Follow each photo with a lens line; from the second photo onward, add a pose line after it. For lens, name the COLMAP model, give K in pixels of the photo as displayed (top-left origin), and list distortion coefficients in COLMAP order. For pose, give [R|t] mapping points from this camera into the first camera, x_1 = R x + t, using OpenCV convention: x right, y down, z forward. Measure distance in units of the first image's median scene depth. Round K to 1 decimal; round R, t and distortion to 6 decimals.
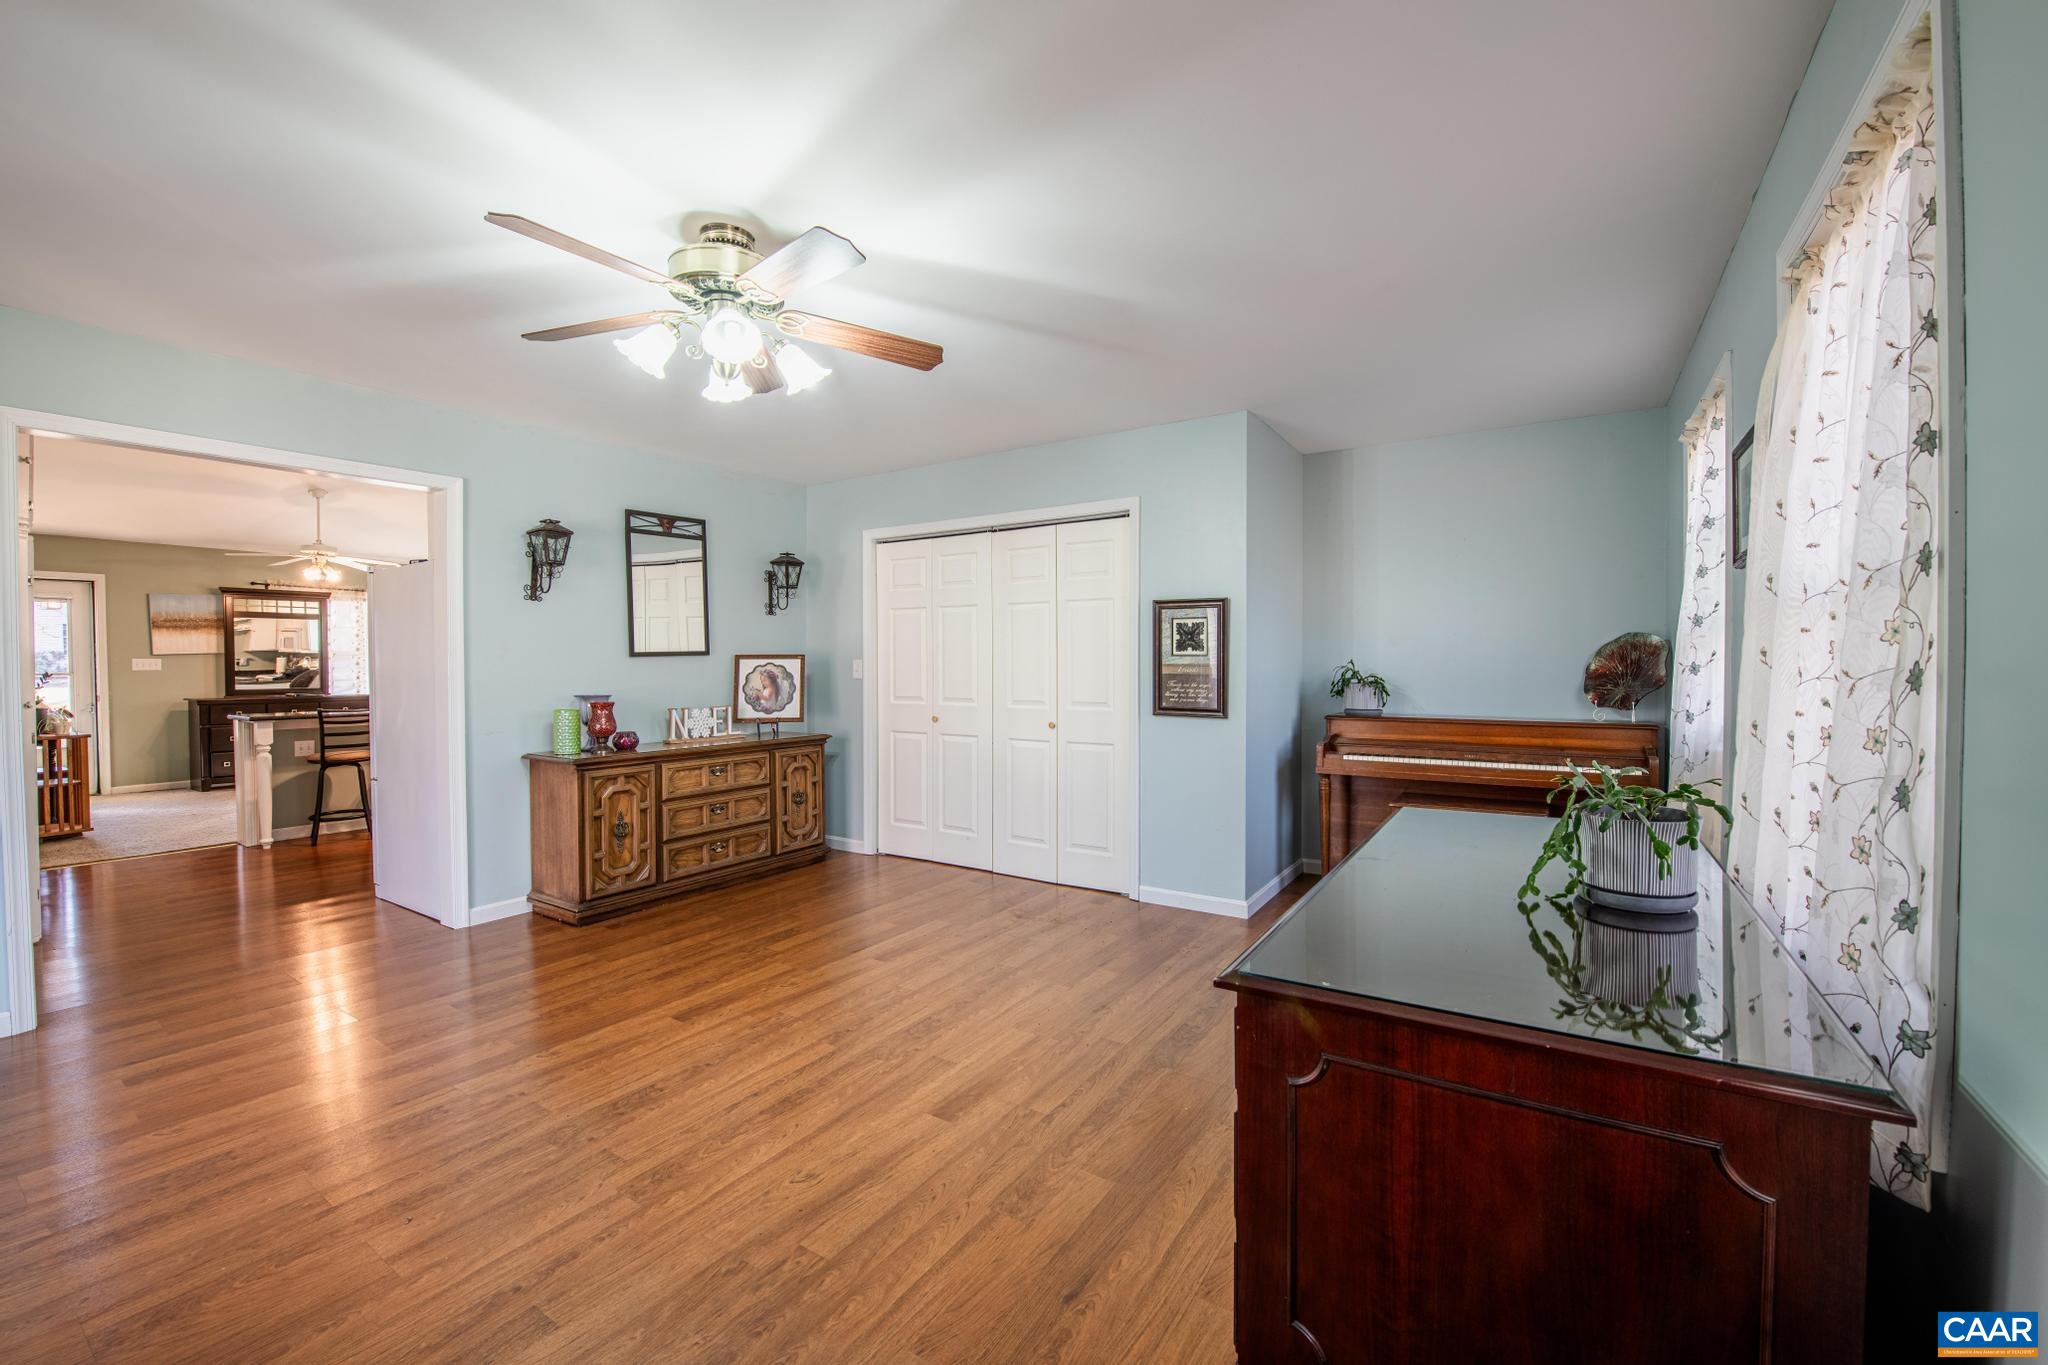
lens RADIAL K [[825.7, 0, 1025.3], [0, 825.7, 672.2], [0, 0, 1]] dist [-0.013551, -0.002781]
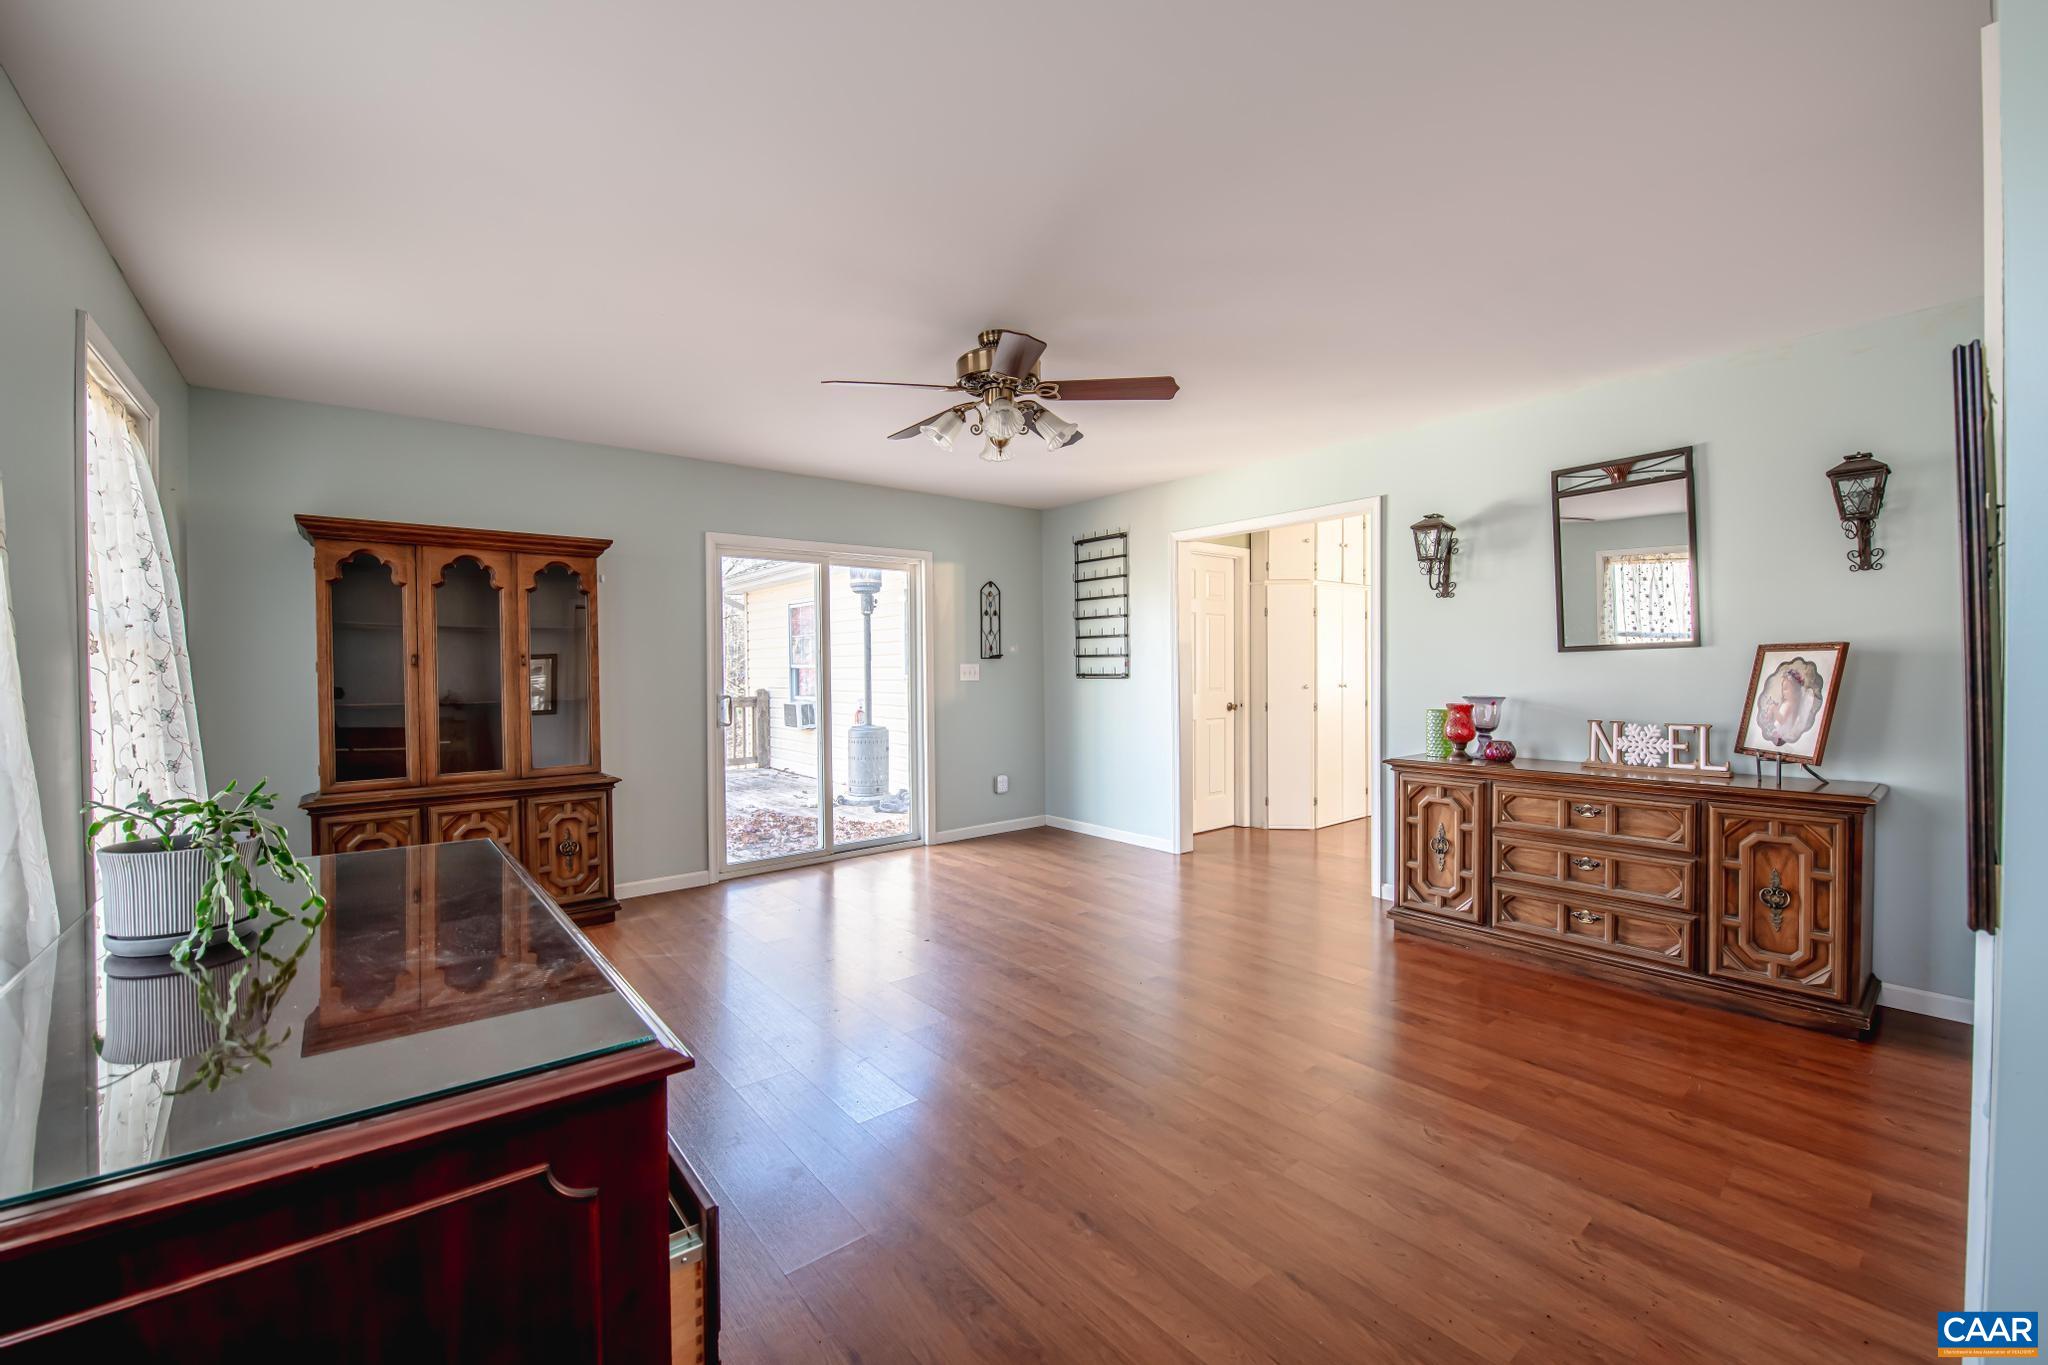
lens RADIAL K [[825.7, 0, 1012.5], [0, 825.7, 673.1], [0, 0, 1]] dist [-0.013551, -0.002781]
pose [[-0.308385, 0.010400, -0.951205, 0.438520], [-0.002981, 0.999925, 0.011900, -0.006319], [0.951257, 0.006505, -0.308331, 0.718555]]
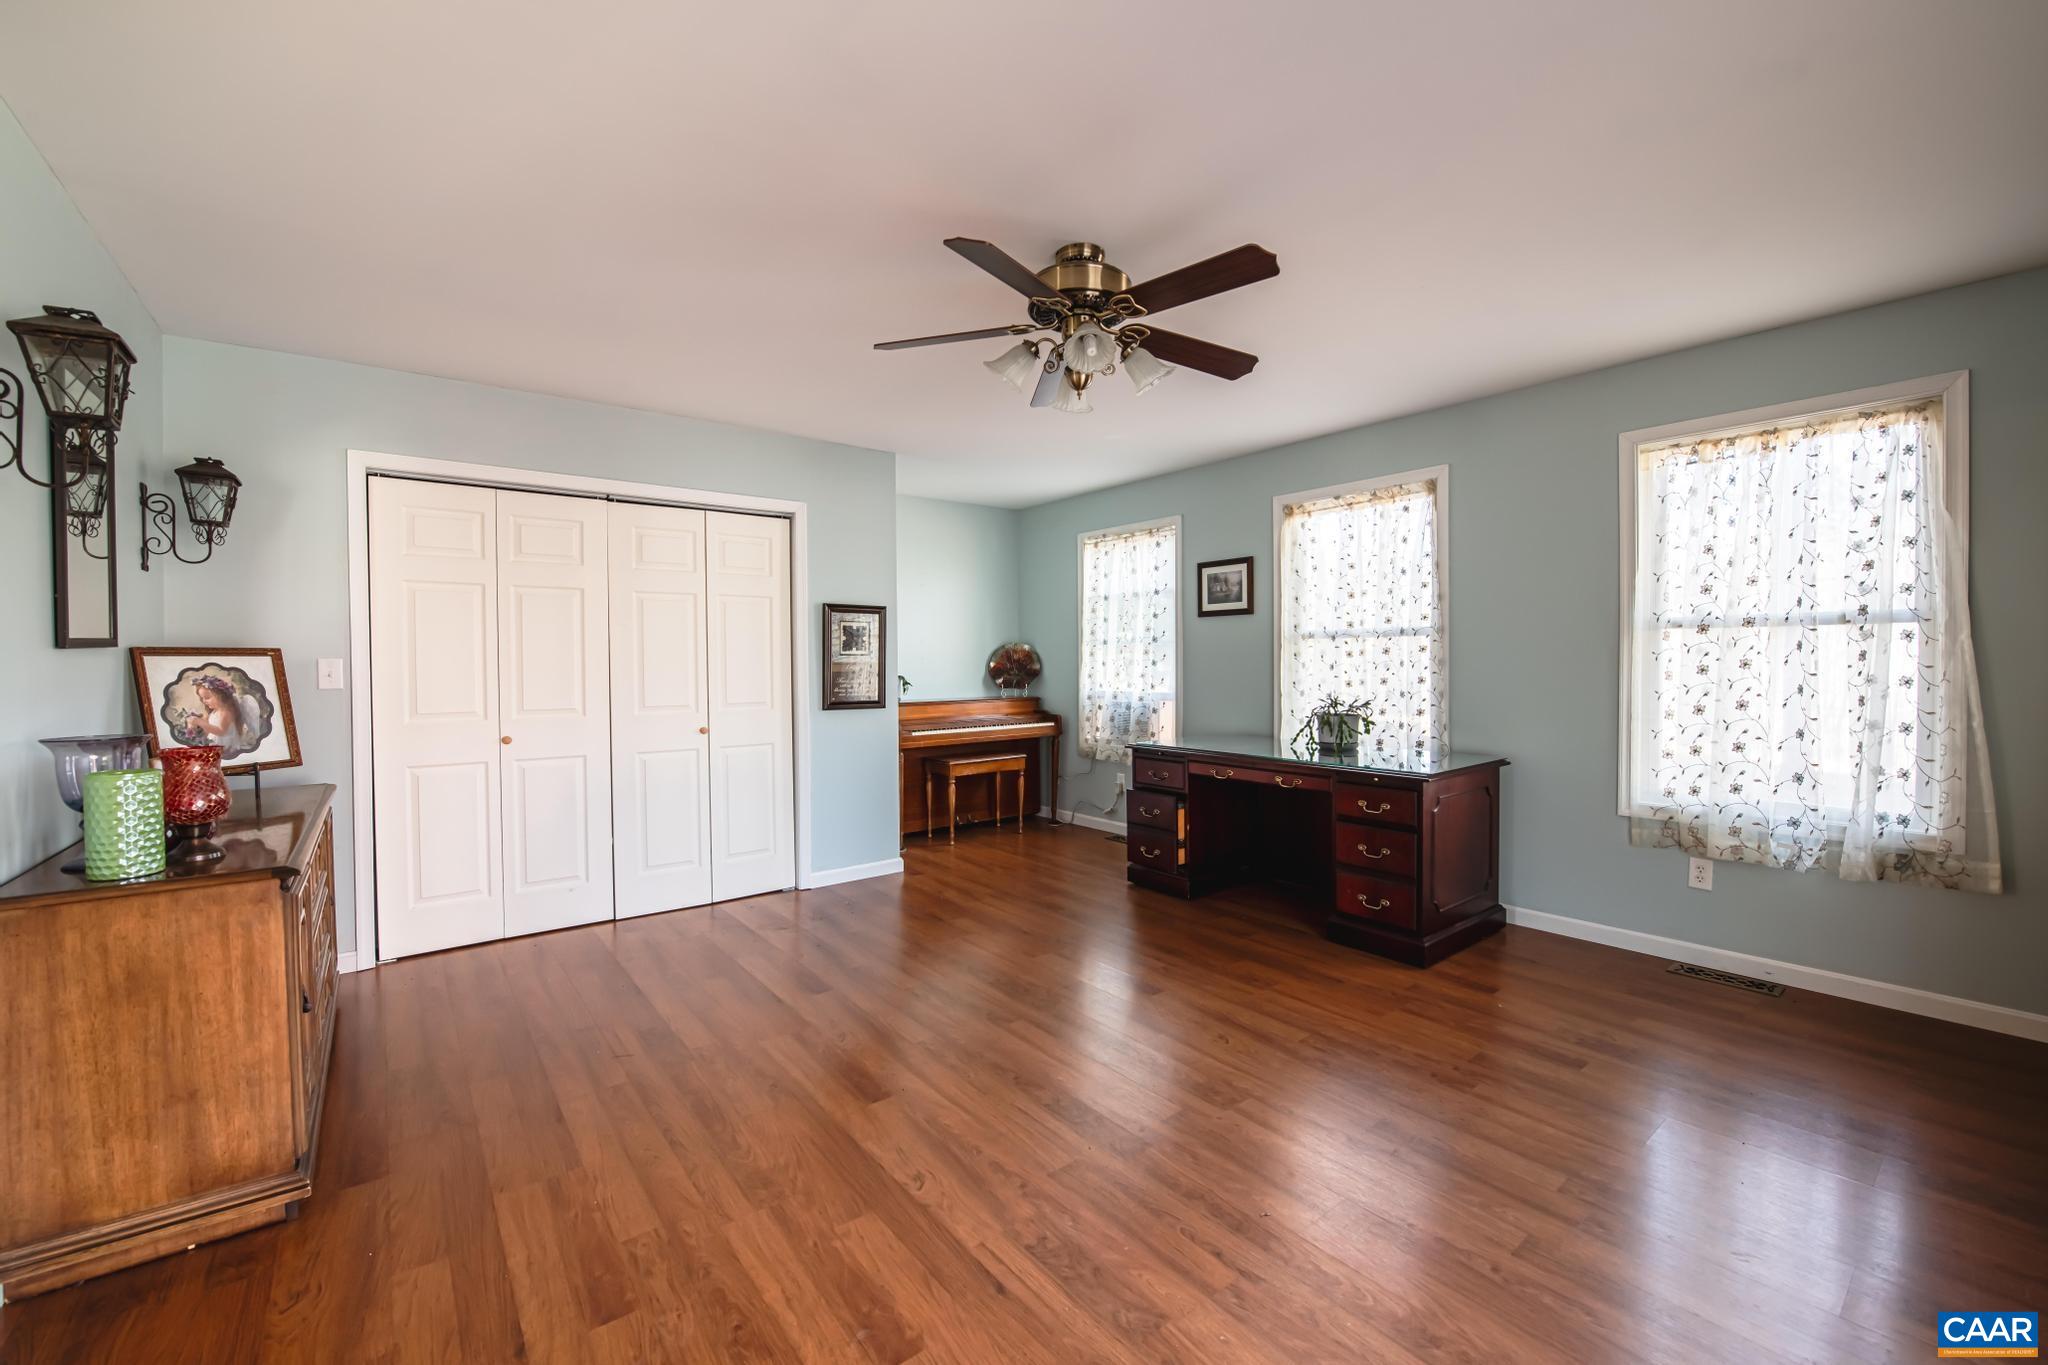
lens RADIAL K [[825.7, 0, 1015.8], [0, 825.7, 677.6], [0, 0, 1]] dist [-0.013551, -0.002781]
pose [[0.321201, -0.017304, 0.946853, -0.701561], [0.019795, 0.999737, 0.011556, 0.002246], [-0.946804, 0.015031, 0.321459, 0.376954]]
